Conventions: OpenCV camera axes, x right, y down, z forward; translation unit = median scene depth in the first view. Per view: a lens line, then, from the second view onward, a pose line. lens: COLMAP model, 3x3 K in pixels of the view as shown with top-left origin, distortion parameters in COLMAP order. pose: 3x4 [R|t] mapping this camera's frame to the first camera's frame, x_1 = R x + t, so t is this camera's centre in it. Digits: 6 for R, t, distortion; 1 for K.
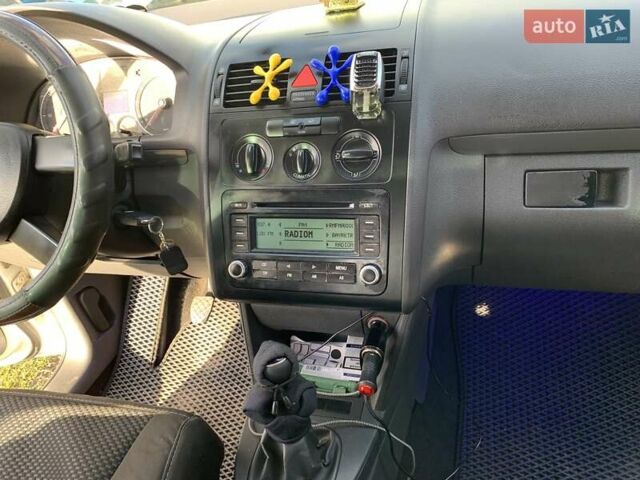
lens RADIAL K [[500.1, 0, 320.7], [0, 500.1, 216.7], [0, 0, 1]] dist [-0.002046, 0.000320]
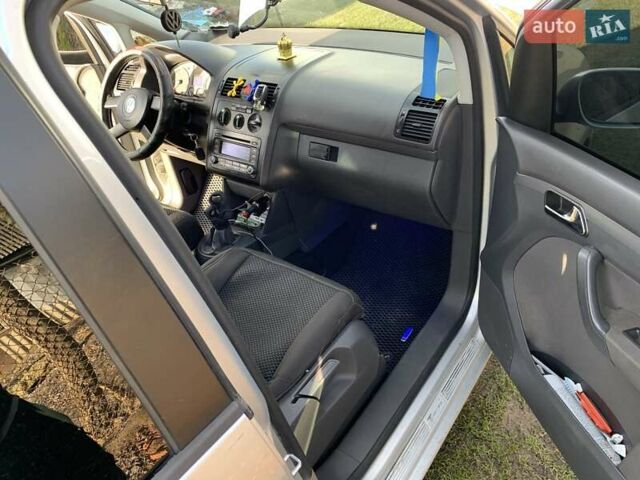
lens RADIAL K [[494.8, 0, 320.0], [0, 494.8, 240.0], [0, 0, 1]] dist [-0.000357, -0.005283]
pose [[0.930949, 0.249023, -0.267060, 1.138692], [-0.210548, 0.963628, 0.164592, -0.031733], [0.298334, -0.096998, 0.949520, -1.307490]]
